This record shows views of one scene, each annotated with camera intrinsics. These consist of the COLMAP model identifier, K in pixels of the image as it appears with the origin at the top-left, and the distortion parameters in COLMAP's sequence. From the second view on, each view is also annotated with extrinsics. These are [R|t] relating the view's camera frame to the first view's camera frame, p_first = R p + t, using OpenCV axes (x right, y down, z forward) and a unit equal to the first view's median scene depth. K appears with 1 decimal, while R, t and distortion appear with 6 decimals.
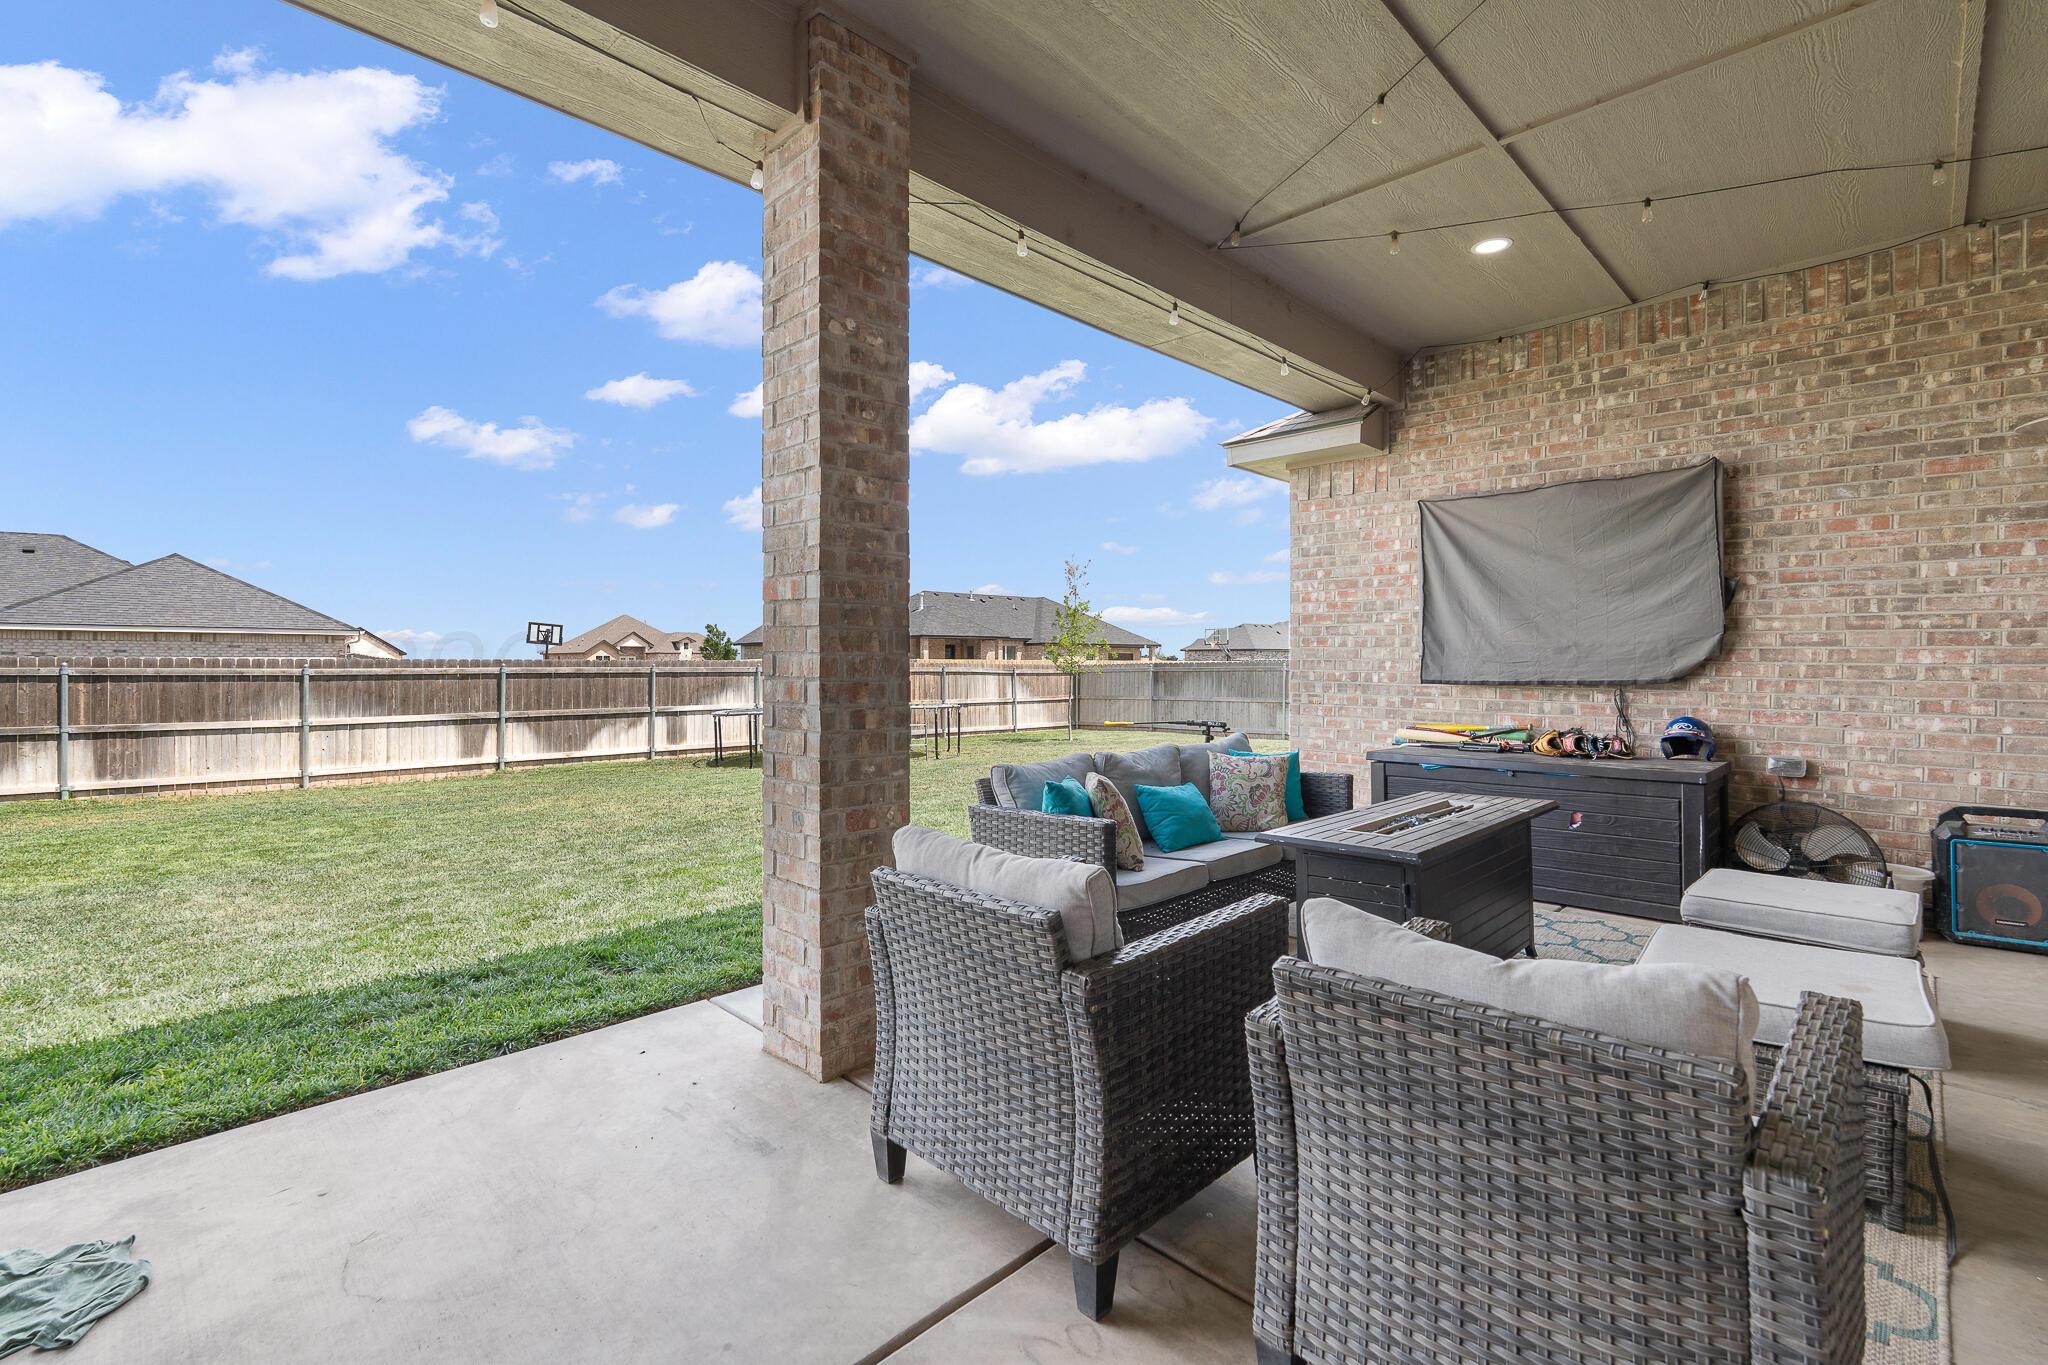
lens RADIAL K [[917.2, 0, 1026.7], [0, 917.2, 658.2], [0, 0, 1]] dist [0.000438, -0.000221]
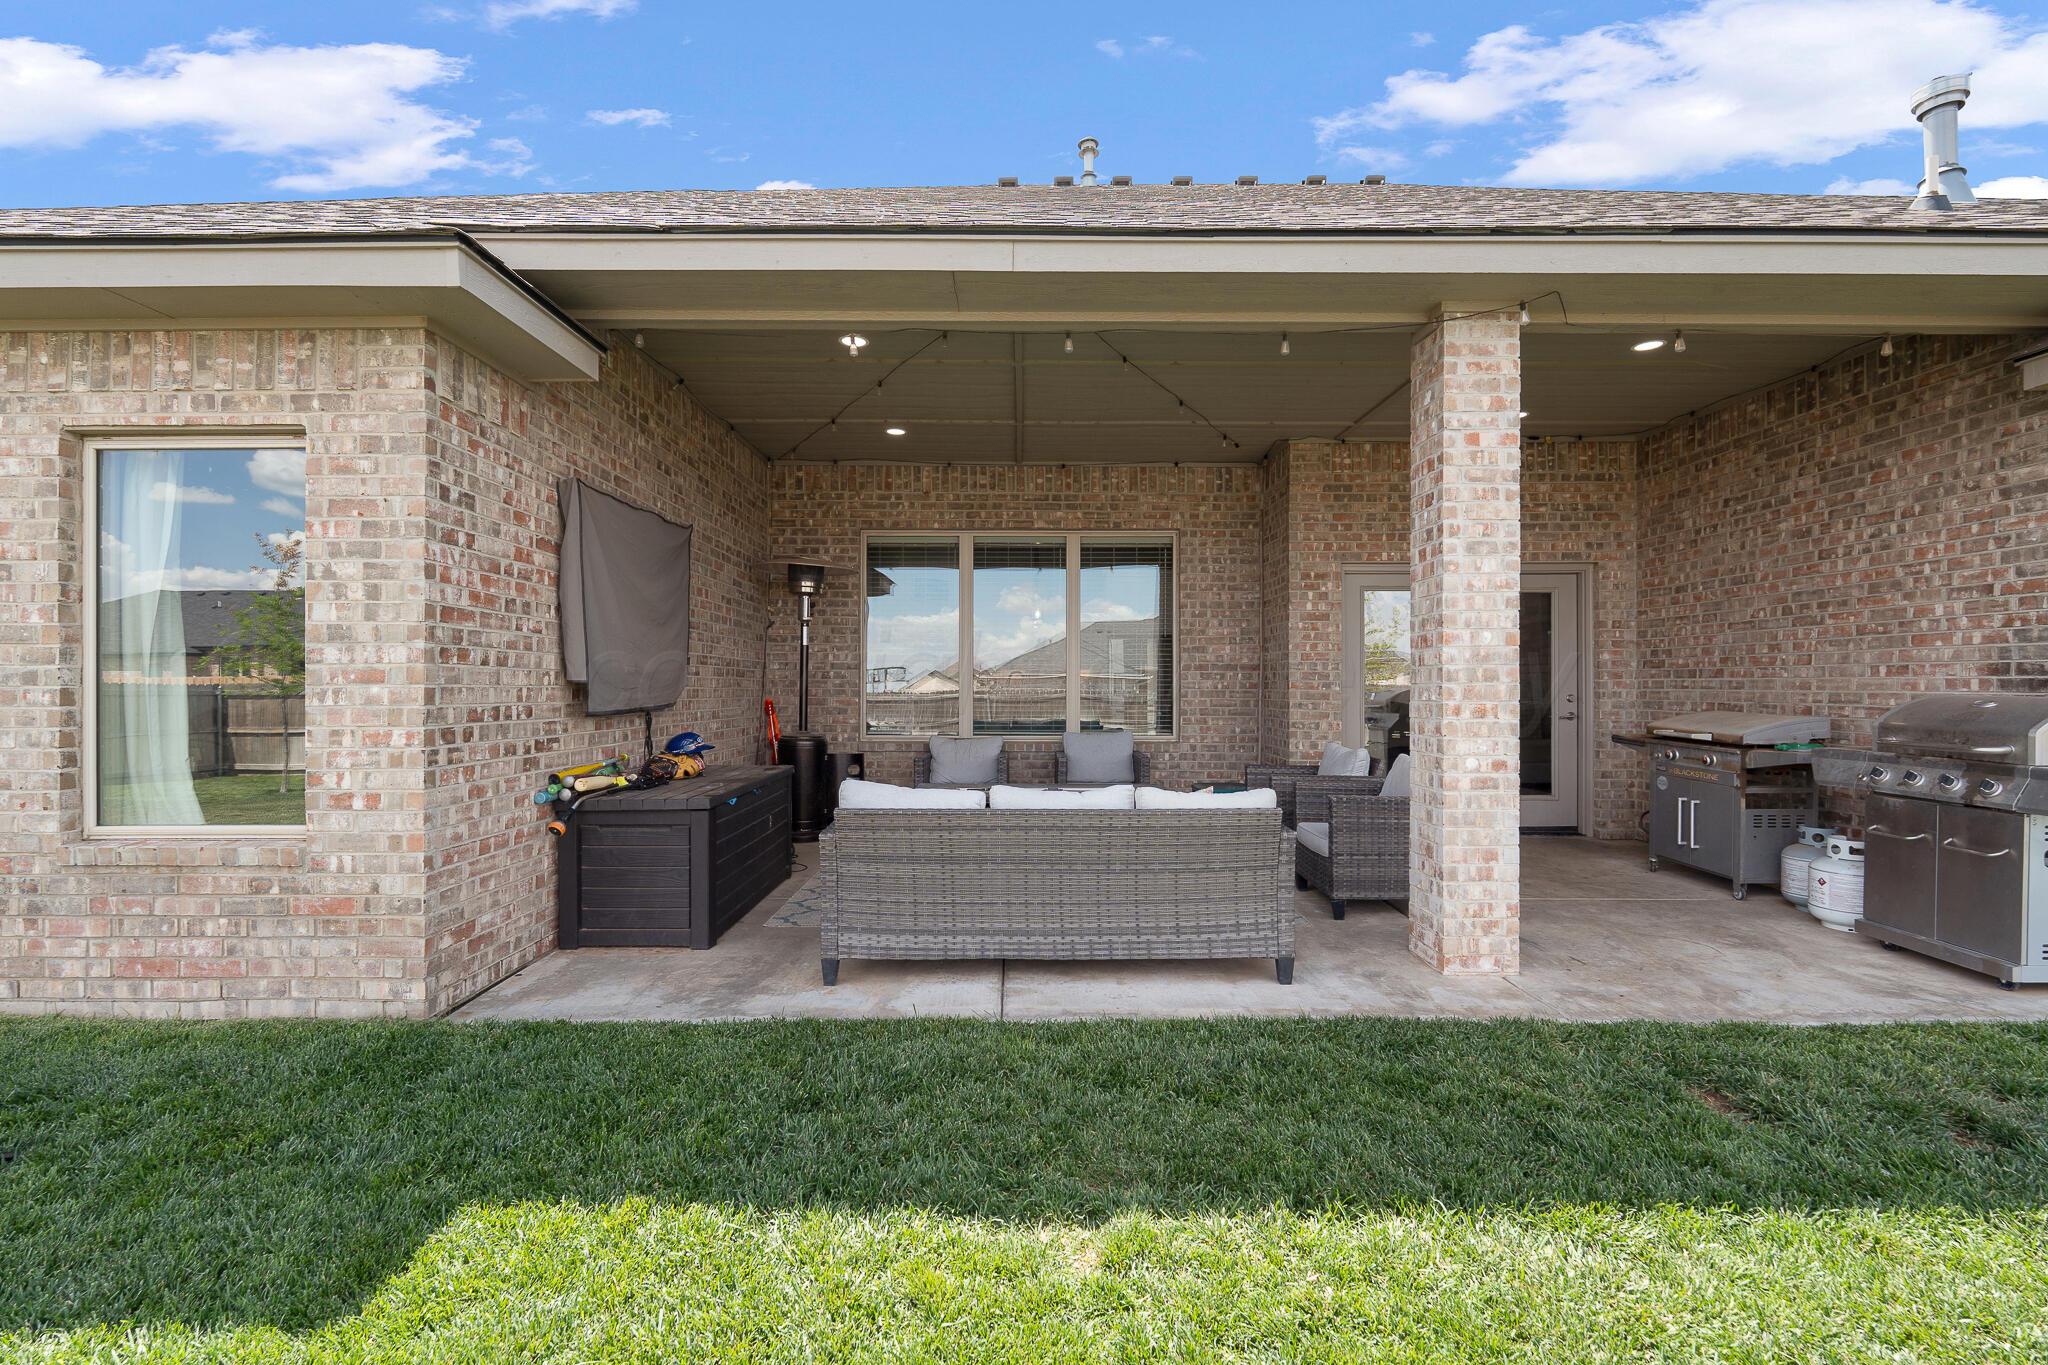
lens RADIAL K [[914.1, 0, 1024.0], [0, 914.1, 682.5], [0, 0, 1]] dist [-0.000258, 0.000049]
pose [[-0.702980, 0.000888, 0.711209, -0.148208], [-0.005271, 0.999965, -0.006459, 0.000423], [-0.711190, -0.008290, -0.702951, 0.501353]]
